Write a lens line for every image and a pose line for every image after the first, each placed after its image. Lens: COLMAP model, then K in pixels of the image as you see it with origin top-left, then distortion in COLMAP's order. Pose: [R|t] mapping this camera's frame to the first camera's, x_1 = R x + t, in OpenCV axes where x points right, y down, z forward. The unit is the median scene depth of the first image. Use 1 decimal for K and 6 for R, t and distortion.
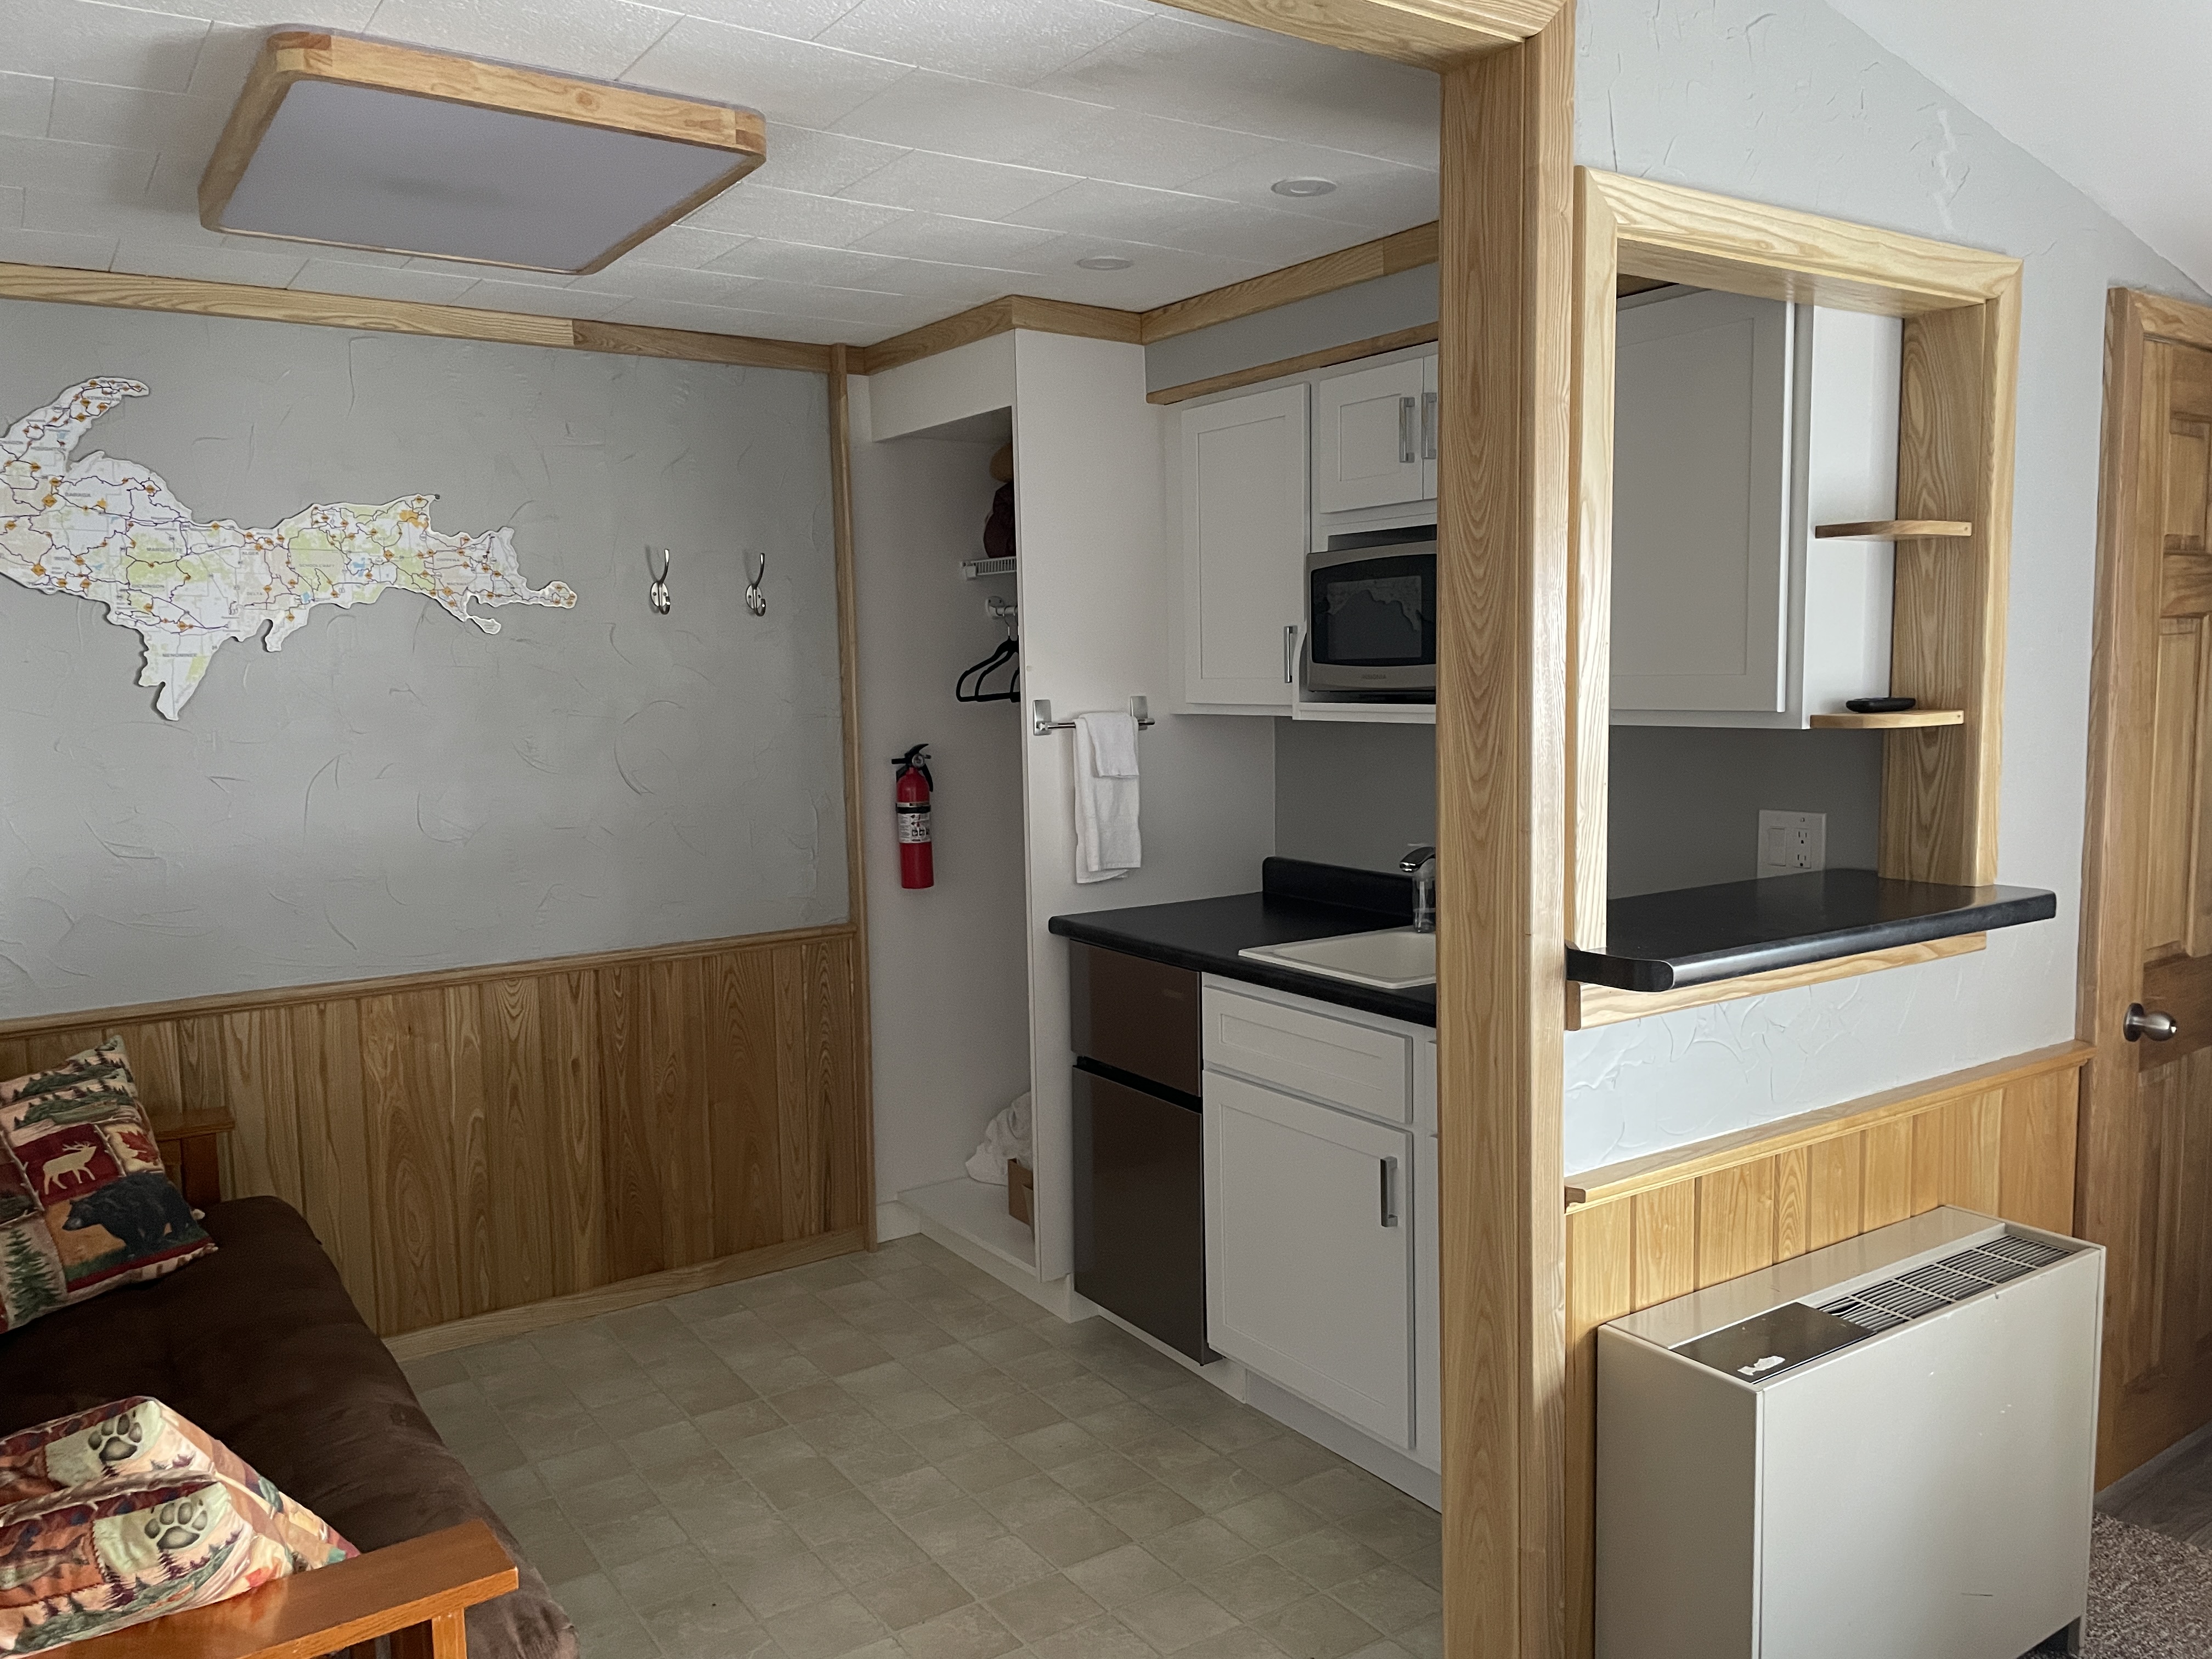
lens RADIAL K [[1674.4, 0, 1101.3], [0, 1674.4, 847.0], [0, 0, 1]] dist [0.073531, -0.095037]
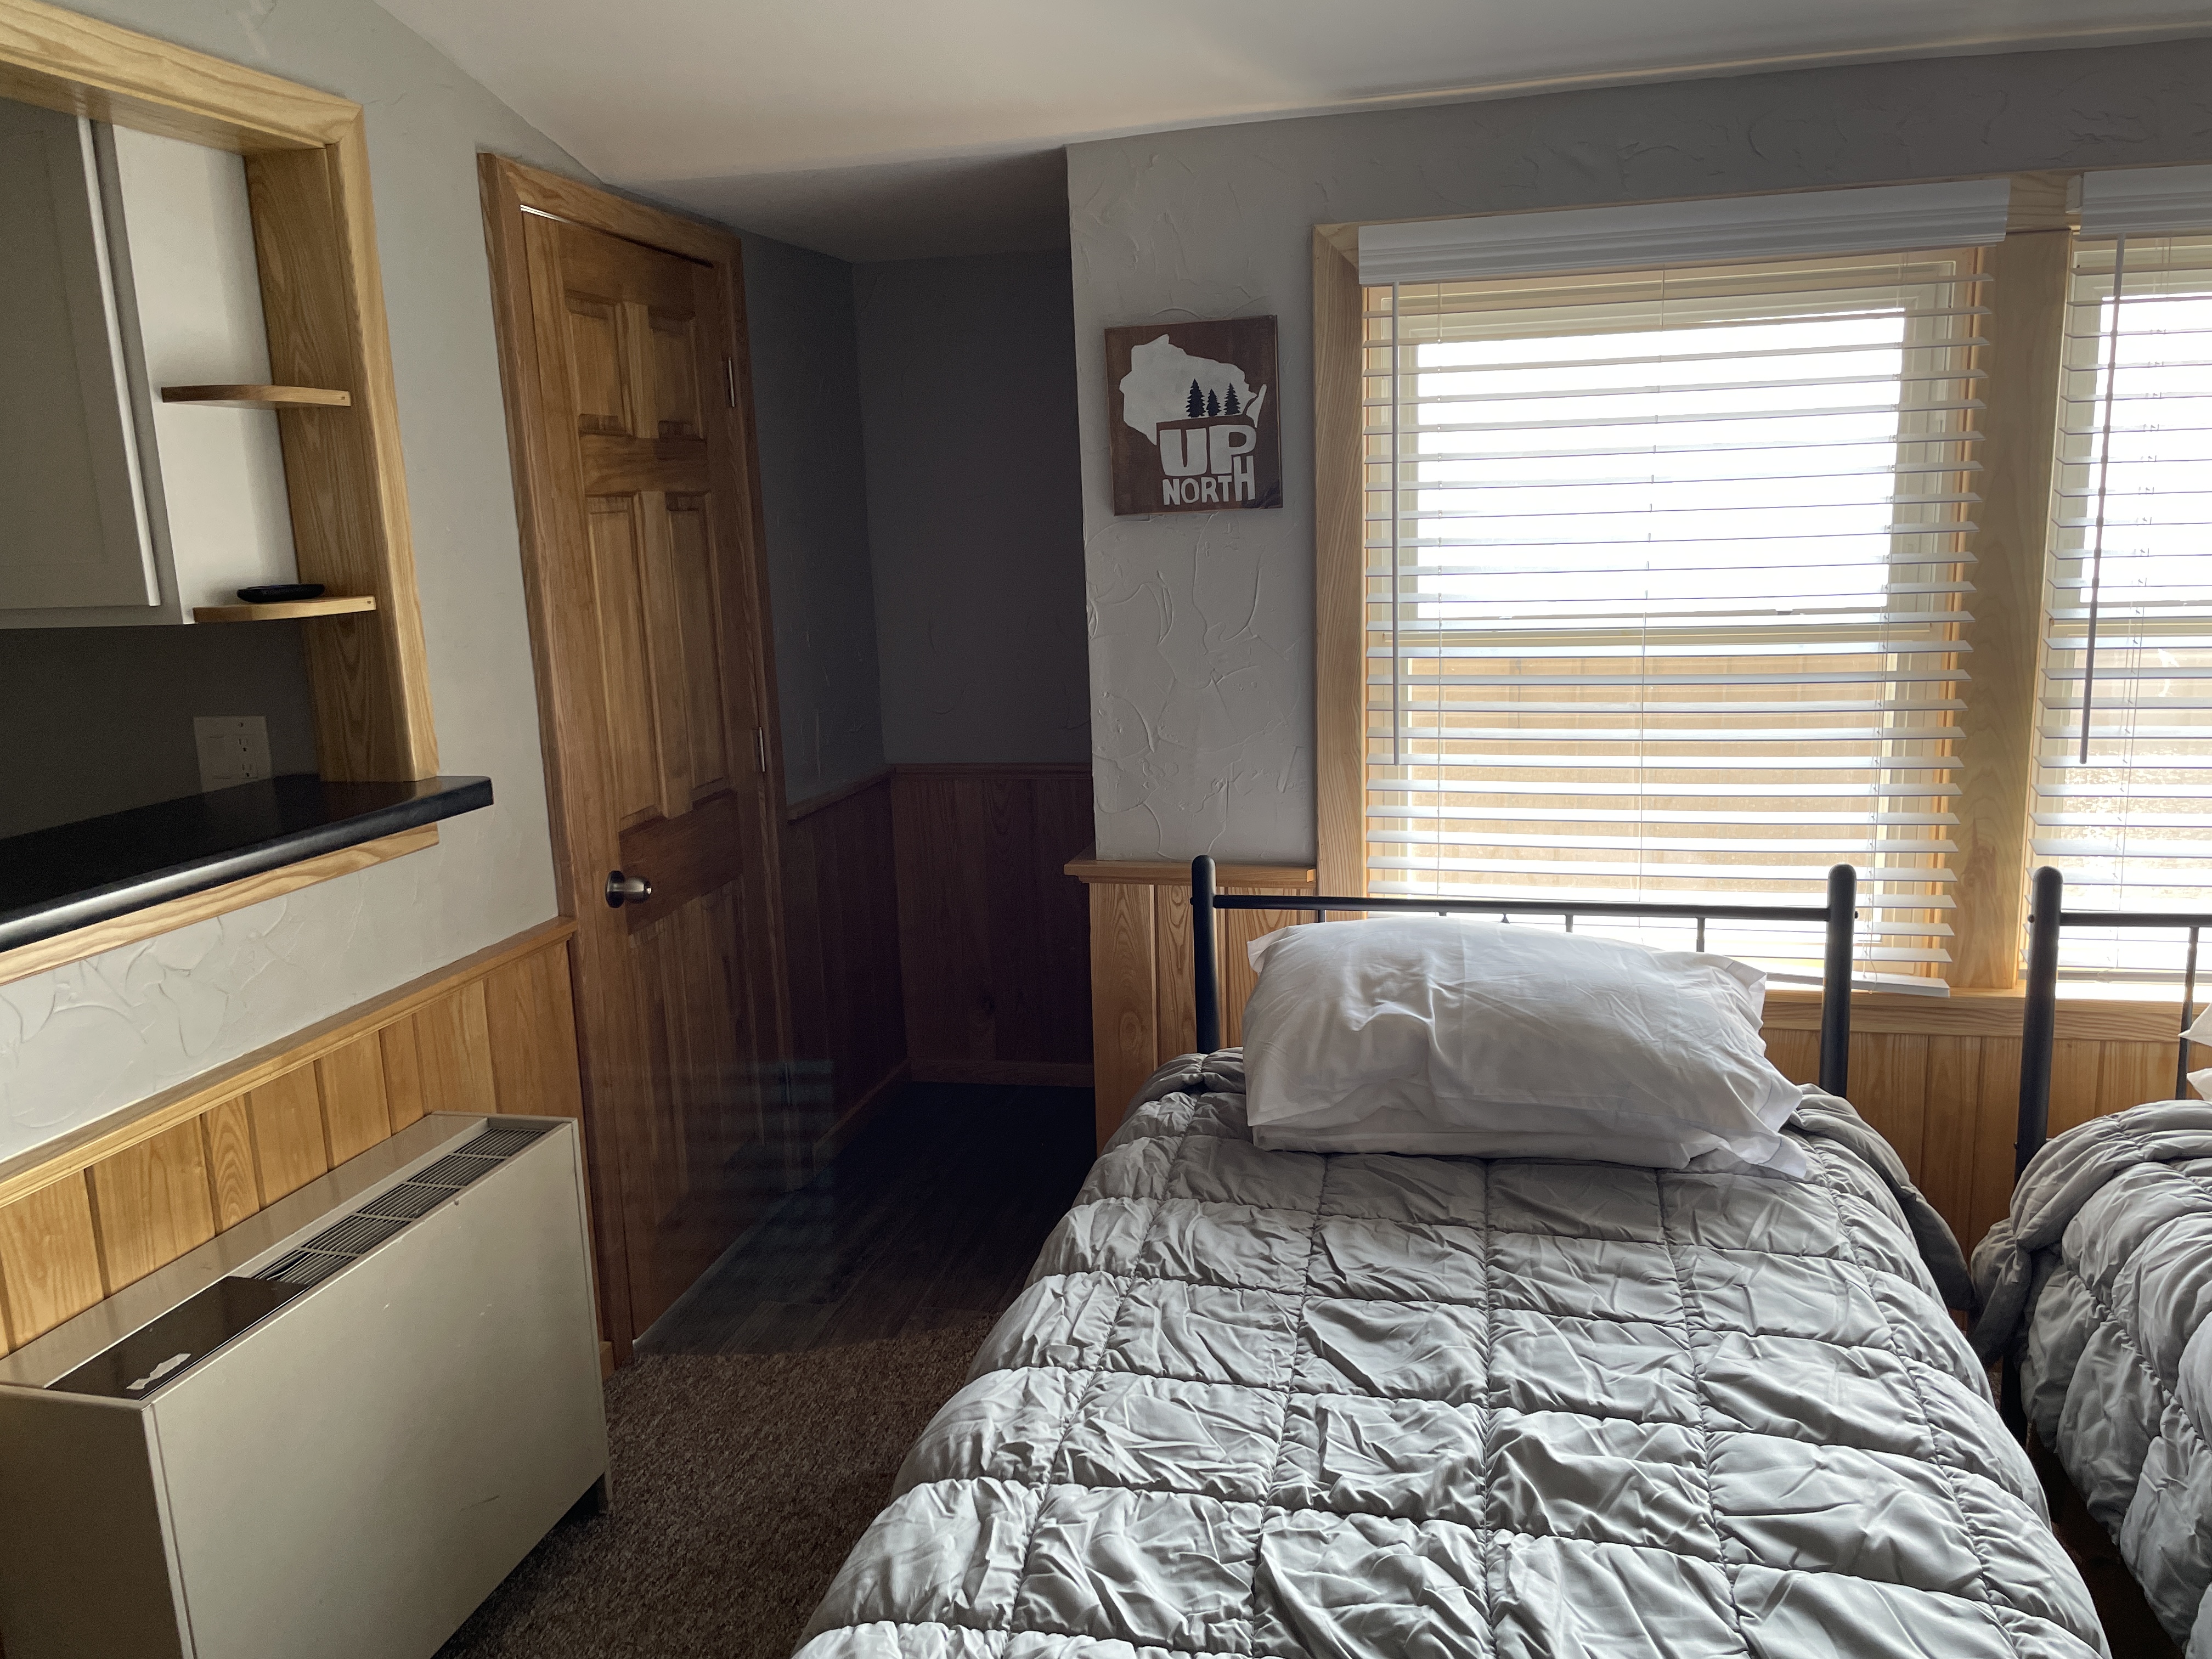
lens RADIAL K [[1674.4, 0, 1113.5], [0, 1674.4, 843.9], [0, 0, 1]] dist [0.073531, -0.095037]
pose [[0.735620, -0.140978, 0.662562, 0.148307], [0.097020, 0.989947, 0.102920, -0.001177], [-0.670410, -0.011428, 0.741903, 0.025753]]
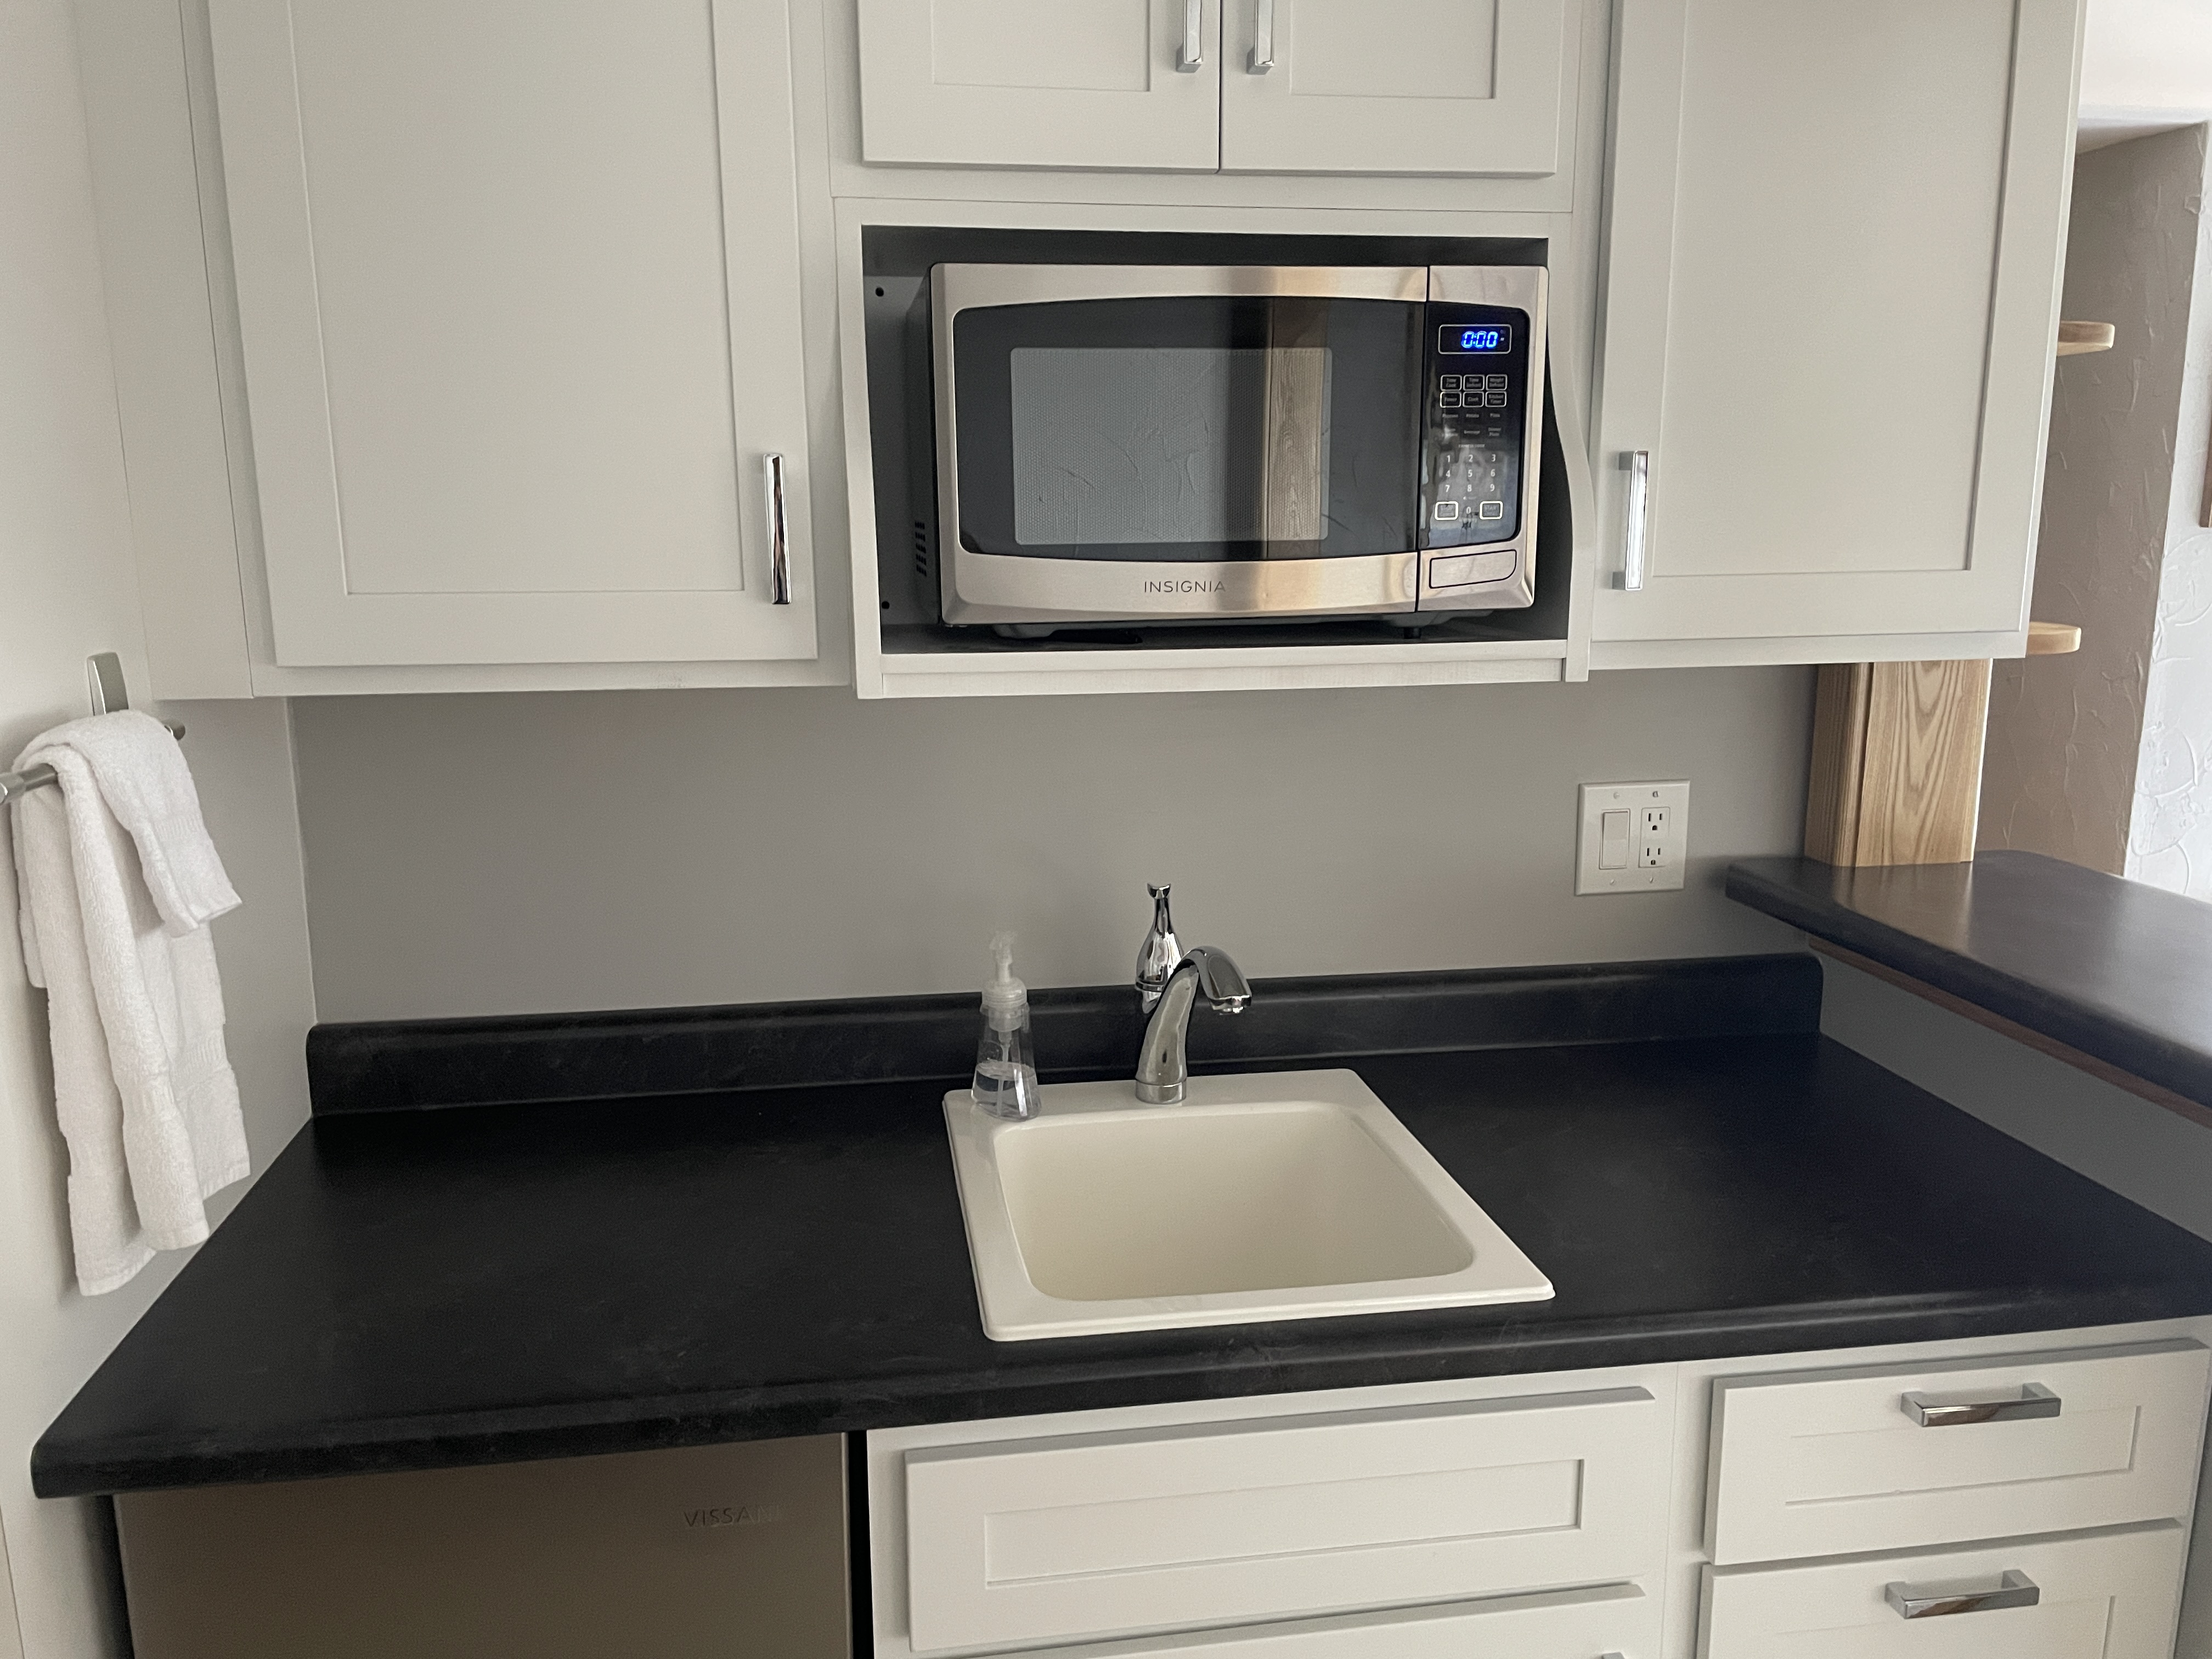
lens RADIAL K [[1674.4, 0, 1111.7], [0, 1674.4, 831.4], [0, 0, 1]] dist [0.073531, -0.095037]
pose [[0.424136, -0.155375, 0.892170, -0.245687], [0.100013, 0.987182, 0.124376, -0.101051], [-0.900059, 0.036476, 0.434239, 0.889906]]
